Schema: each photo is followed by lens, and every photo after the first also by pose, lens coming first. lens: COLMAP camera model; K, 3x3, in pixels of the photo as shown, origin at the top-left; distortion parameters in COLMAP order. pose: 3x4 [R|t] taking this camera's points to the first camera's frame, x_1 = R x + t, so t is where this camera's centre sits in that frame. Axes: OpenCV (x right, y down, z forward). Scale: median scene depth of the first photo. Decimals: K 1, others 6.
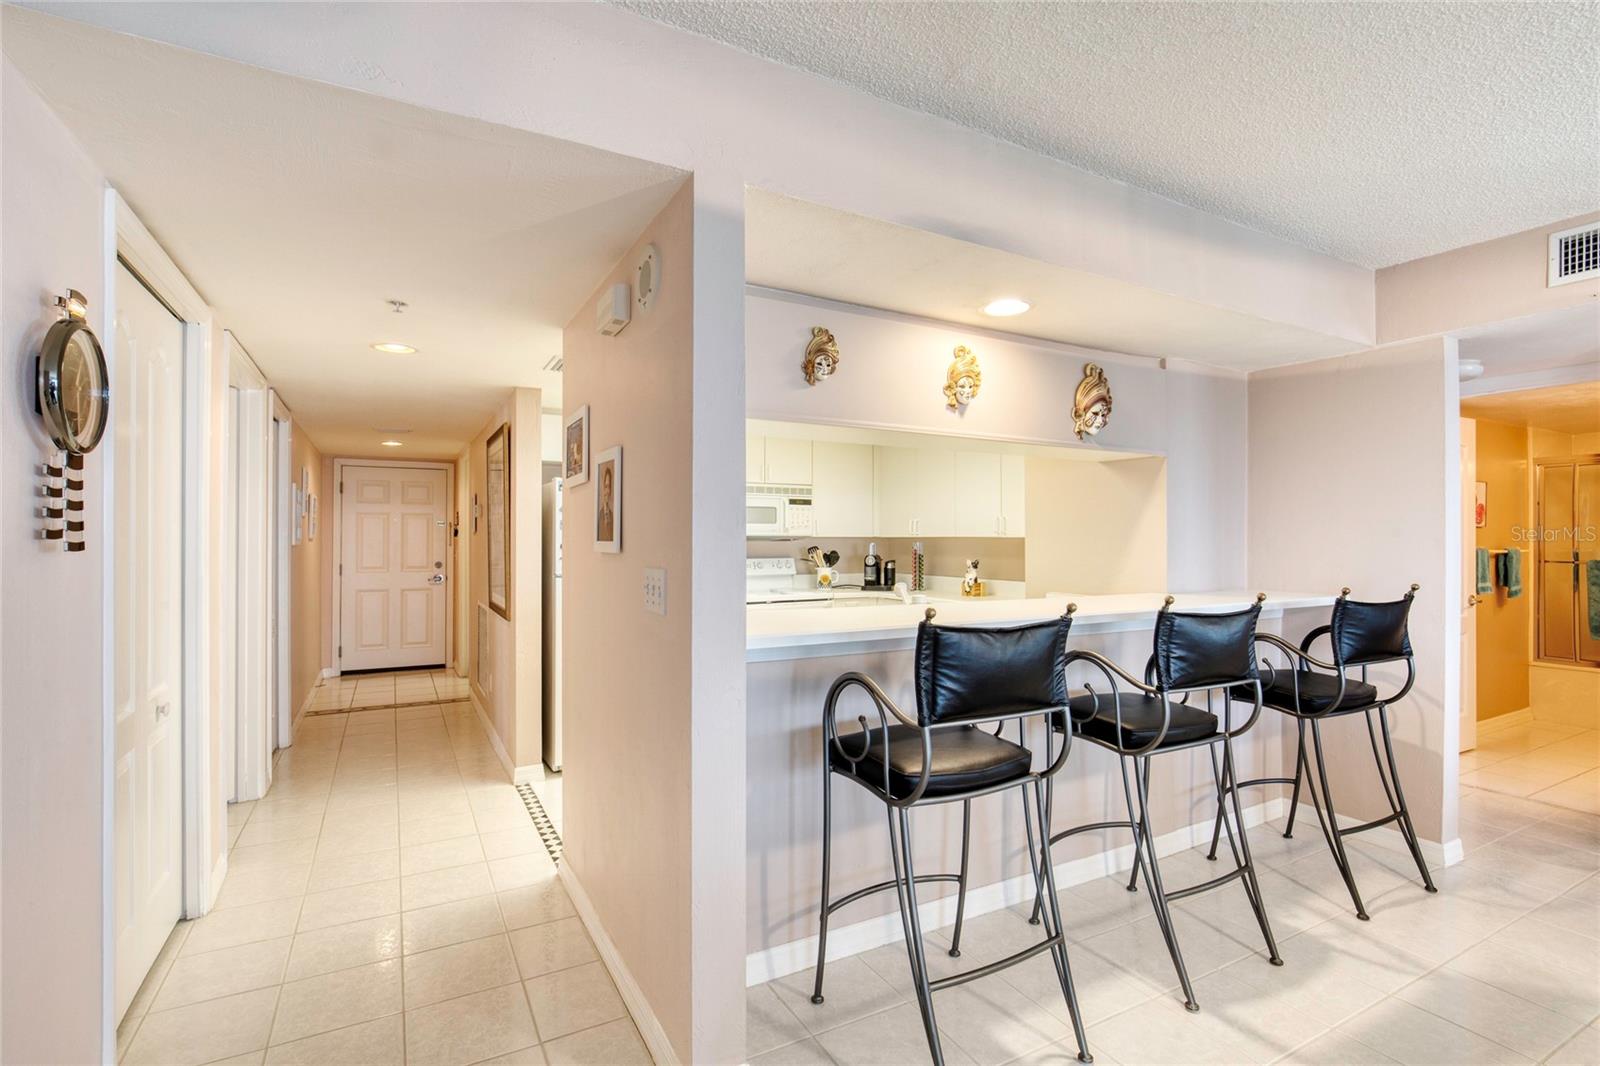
lens RADIAL K [[745.1, 0, 791.3], [0, 745.1, 528.4], [0, 0, 1]] dist [-0.011772, 0.010325]
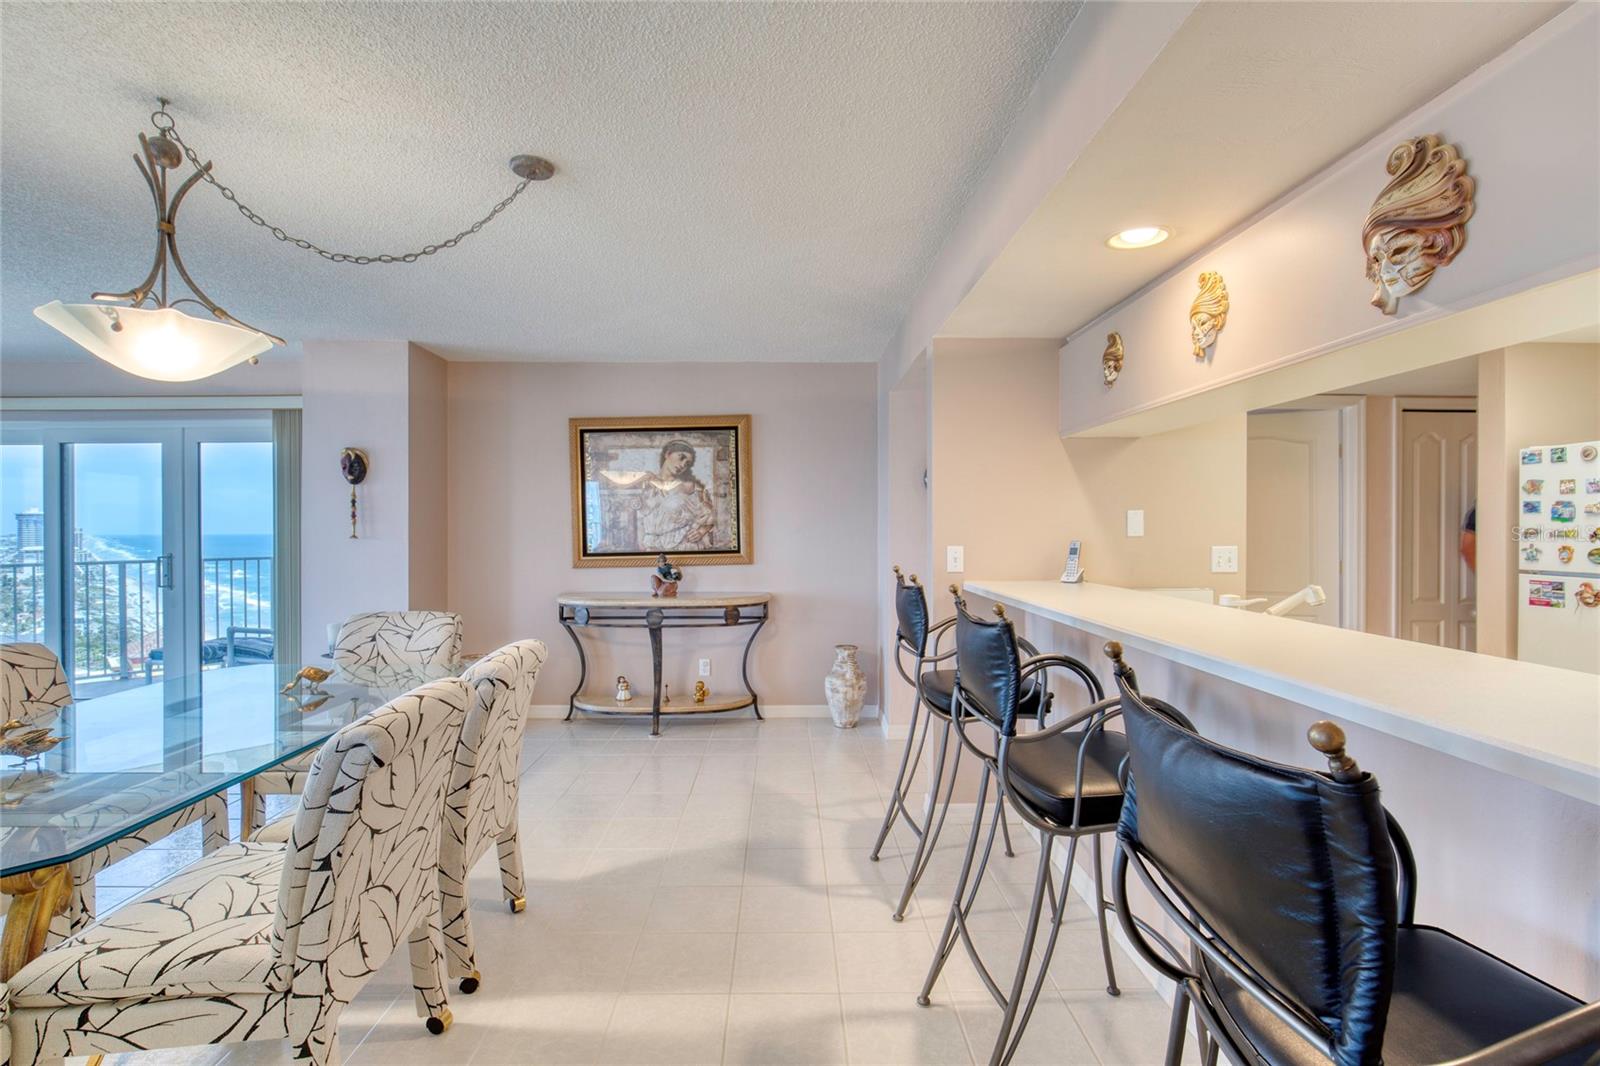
lens RADIAL K [[731.8, 0, 792.9], [0, 731.8, 535.0], [0, 0, 1]] dist [-0.020592, 0.009252]
pose [[-0.465088, 0.010134, -0.885206, 1.030668], [0.014185, 0.999891, 0.003994, 0.015466], [0.885151, -0.010699, -0.465181, 0.908819]]
